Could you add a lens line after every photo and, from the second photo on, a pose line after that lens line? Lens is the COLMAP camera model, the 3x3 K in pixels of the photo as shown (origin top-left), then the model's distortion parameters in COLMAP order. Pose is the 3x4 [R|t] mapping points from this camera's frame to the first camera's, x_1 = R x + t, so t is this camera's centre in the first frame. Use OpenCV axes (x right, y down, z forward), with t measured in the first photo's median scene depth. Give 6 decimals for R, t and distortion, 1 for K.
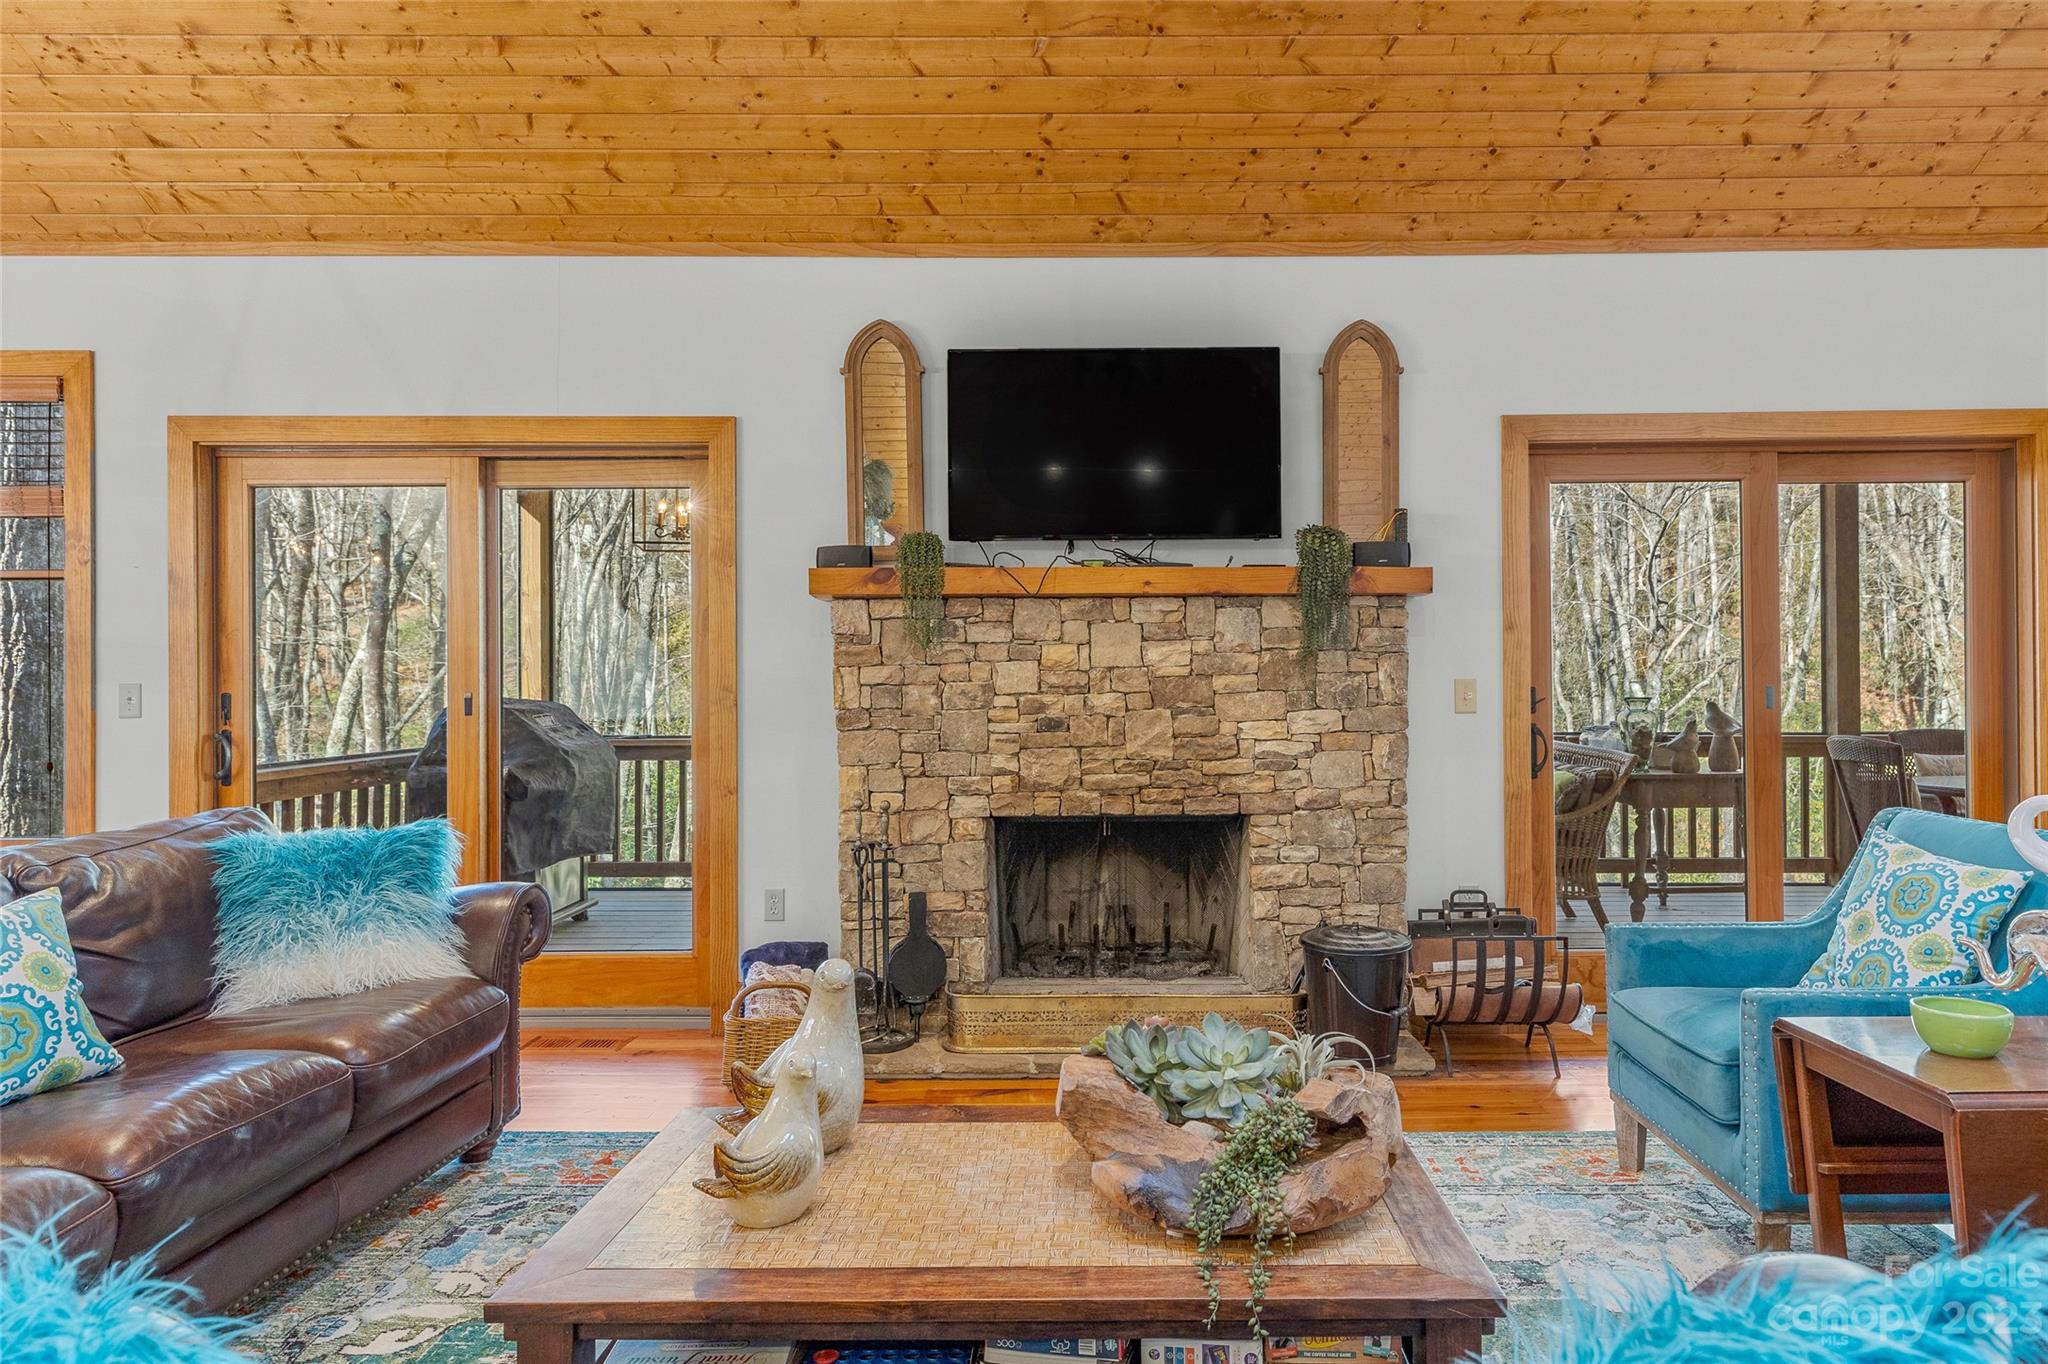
lens RADIAL K [[1255.4, 0, 1103.8], [0, 1255.4, 684.1], [0, 0, 1]] dist [0.003663, 0.000215]
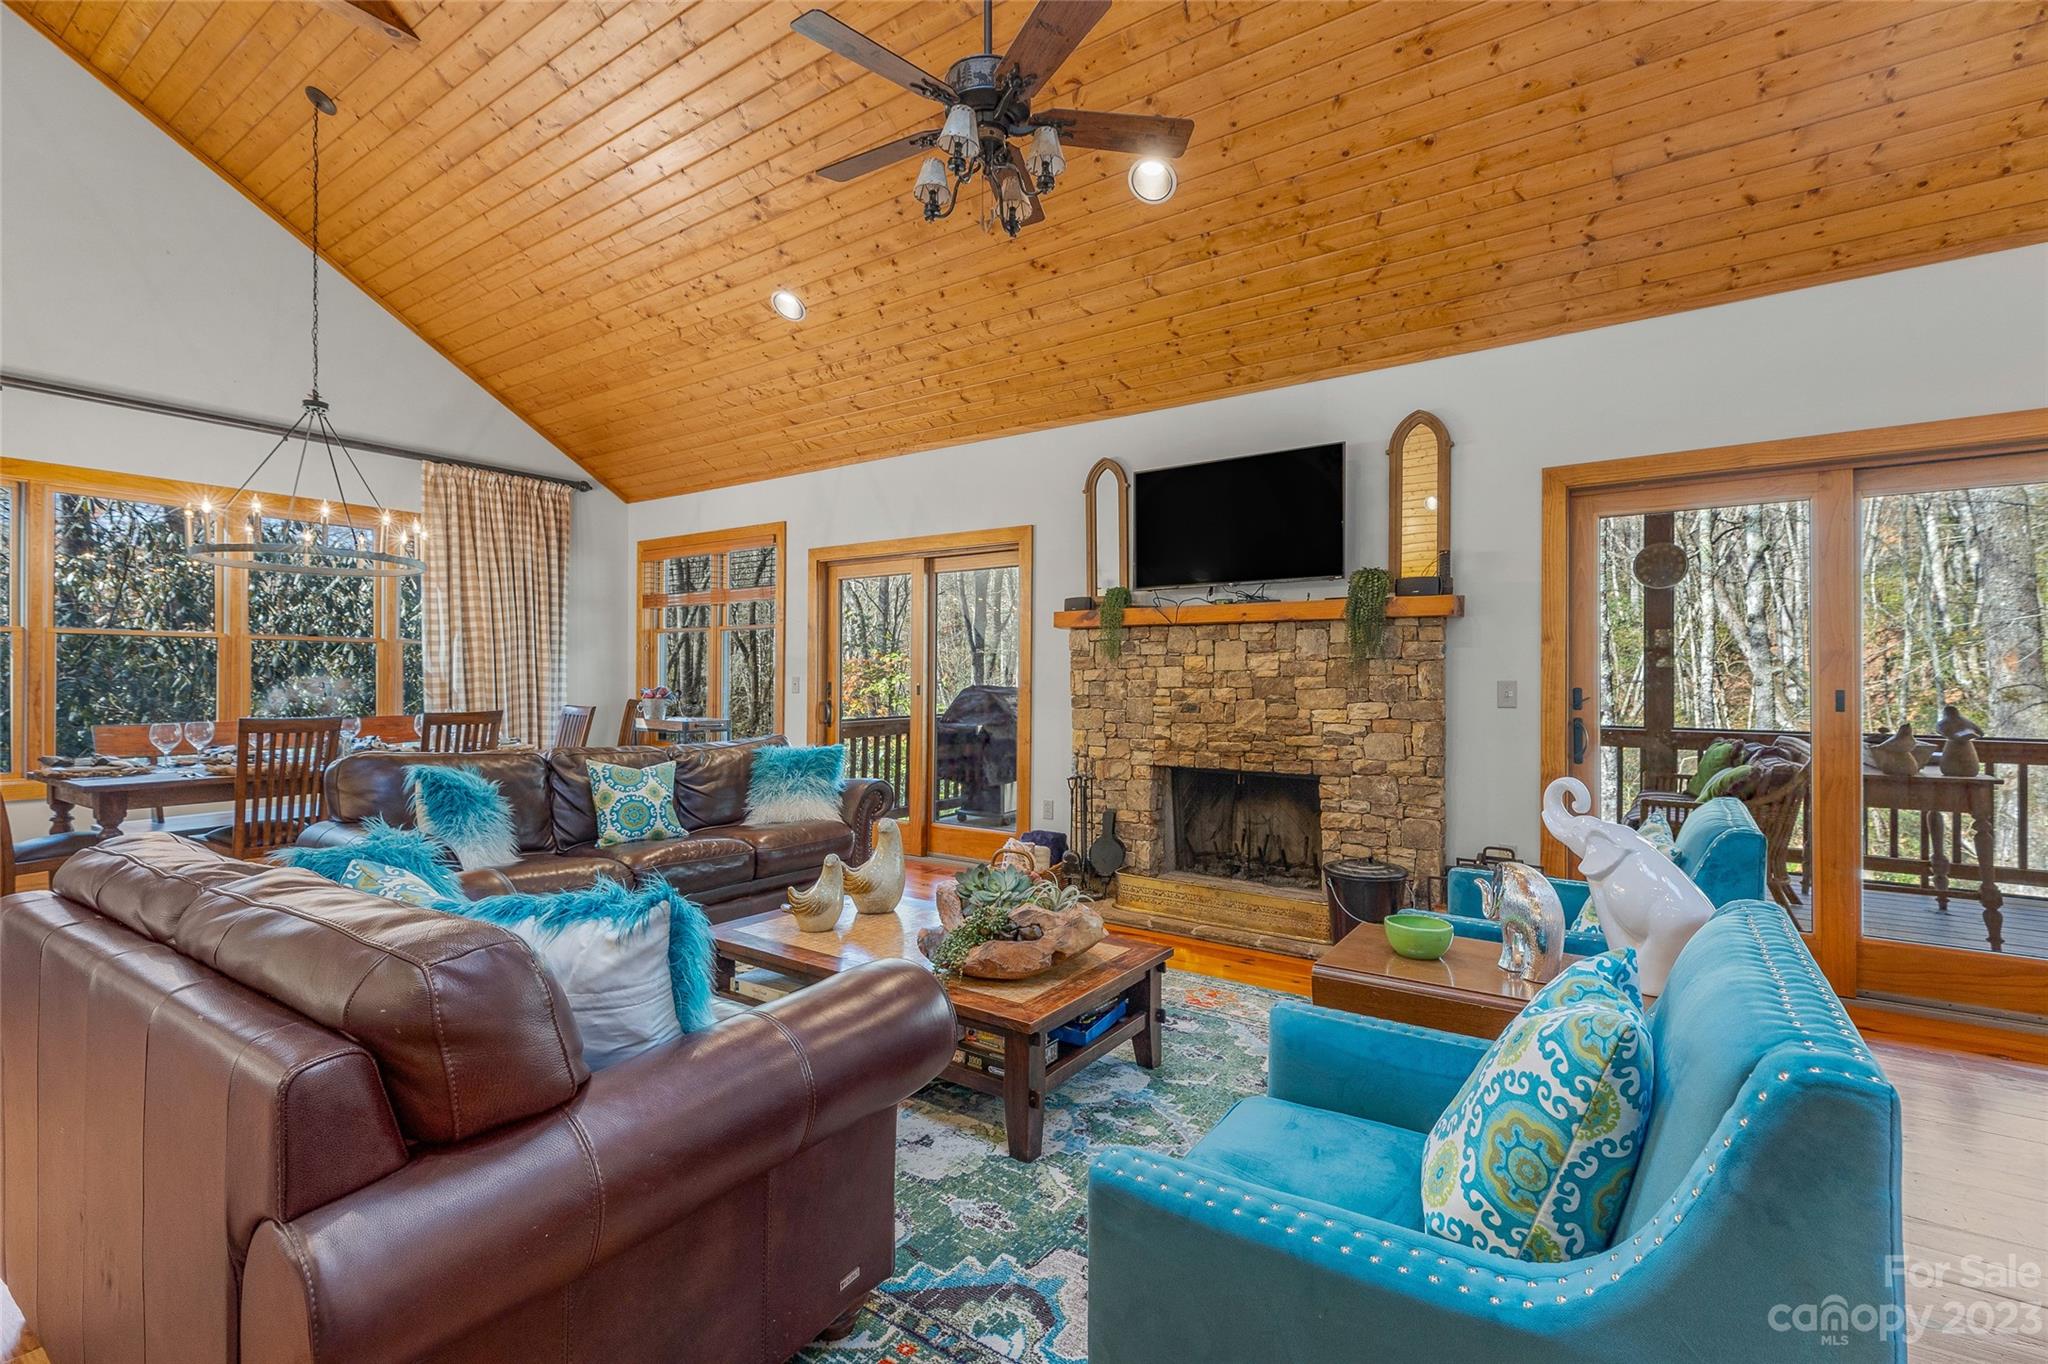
lens RADIAL K [[918.0, 0, 1014.4], [0, 918.0, 677.8], [0, 0, 1]] dist [0.002360, 0.000217]
pose [[0.813564, 0.007122, -0.581432, 0.437537], [-0.008623, 0.999963, 0.000183, -0.003014], [0.581412, 0.004865, 0.813595, -0.040705]]
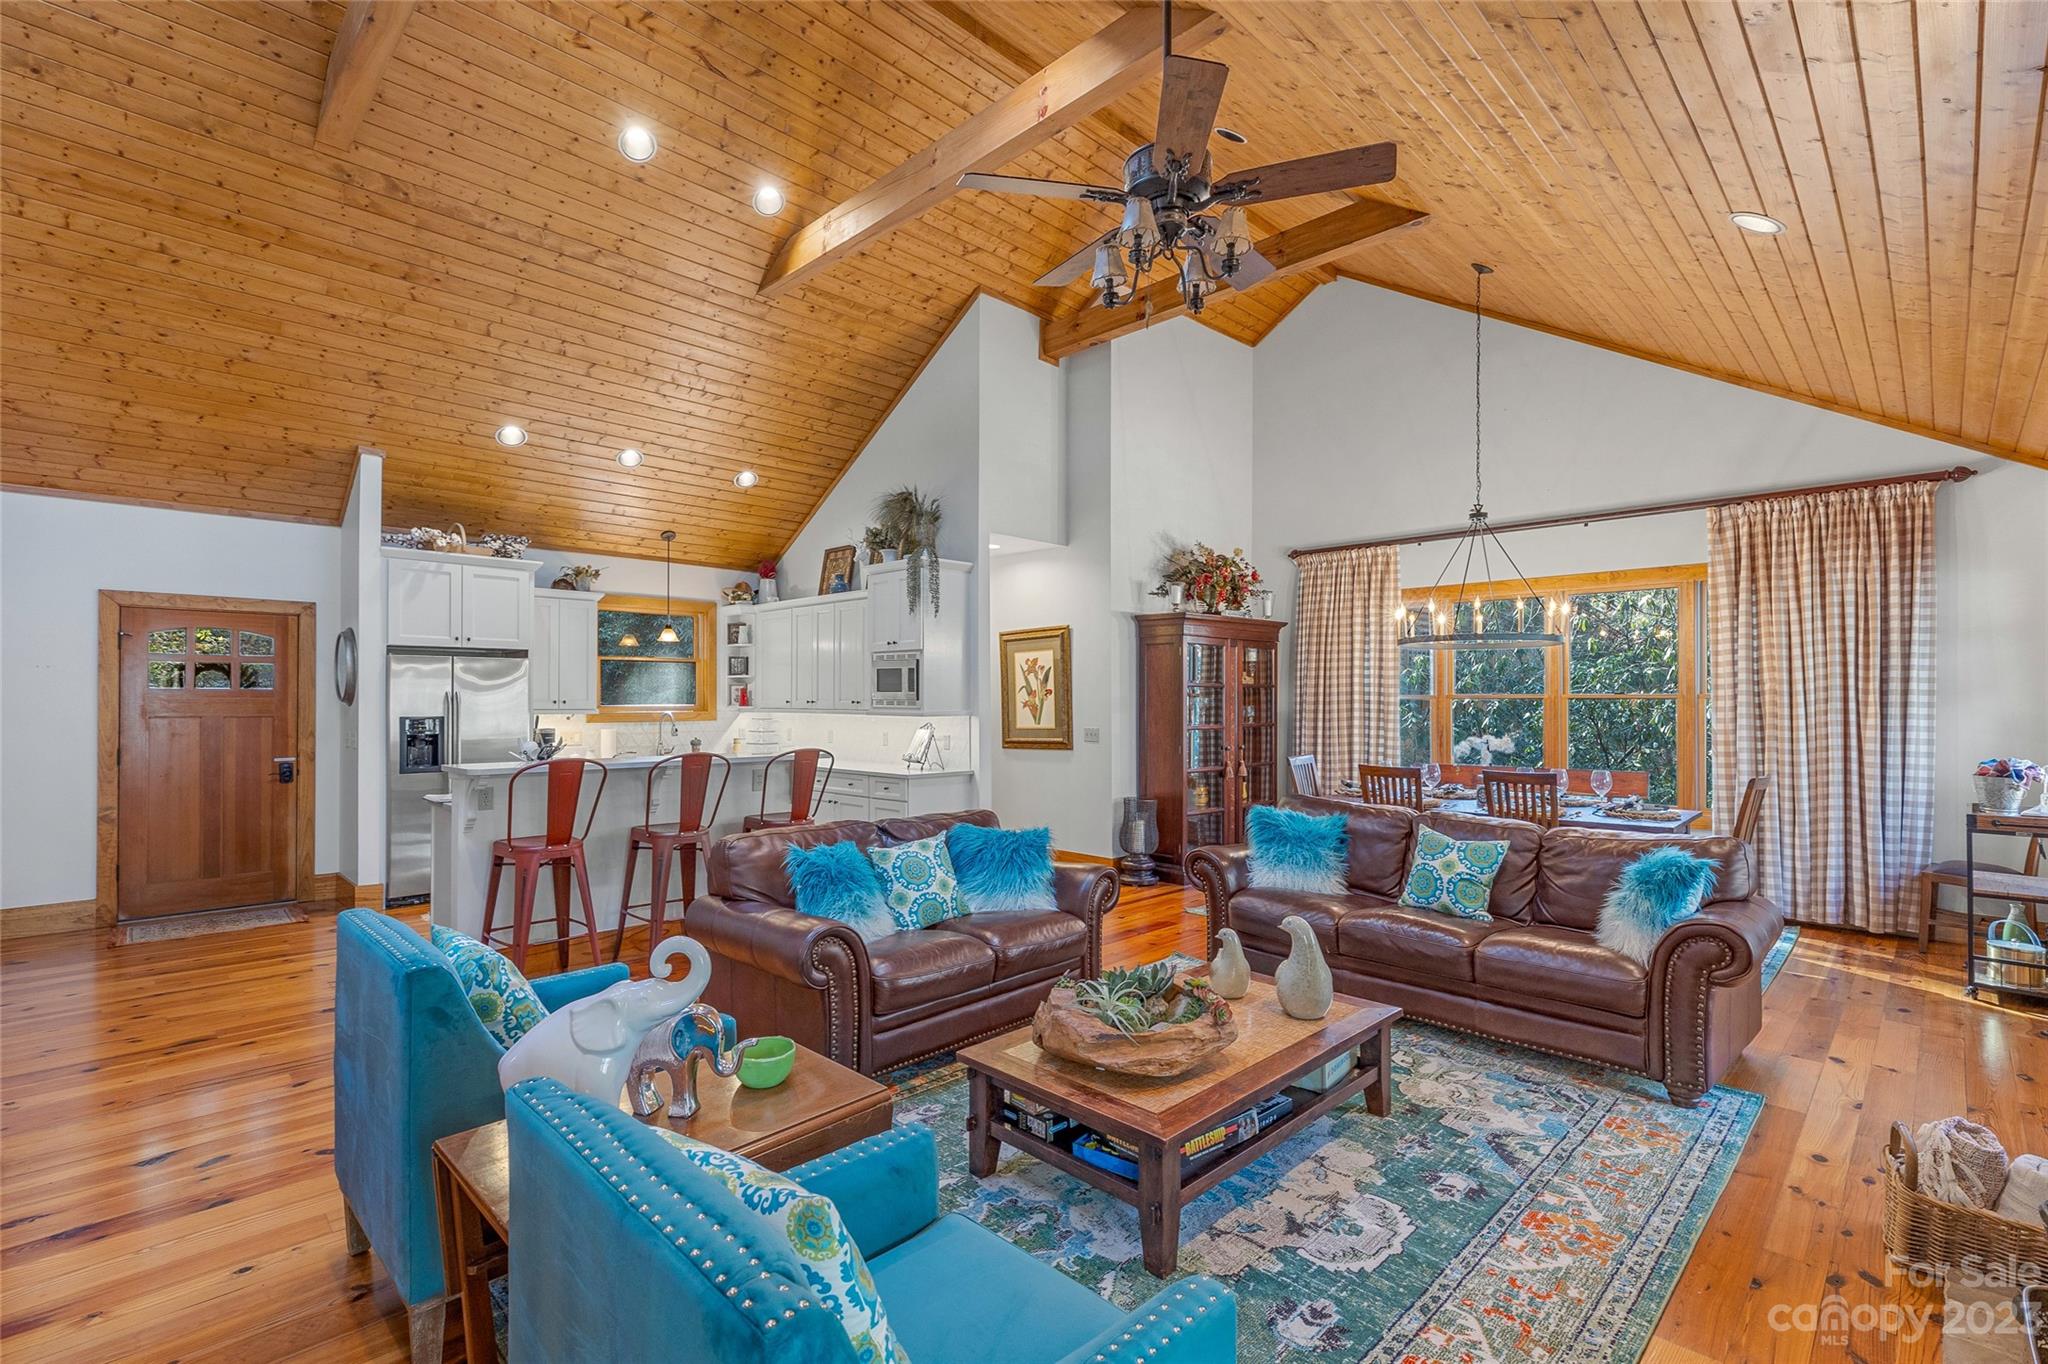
lens RADIAL K [[918.0, 0, 1008.3], [0, 918.0, 692.6], [0, 0, 1]] dist [0.002360, 0.000217]
pose [[-0.712190, 0.000120, -0.701986, 0.577392], [0.003599, 0.999987, -0.003480, -0.060881], [0.701977, -0.005005, -0.712182, 0.909893]]
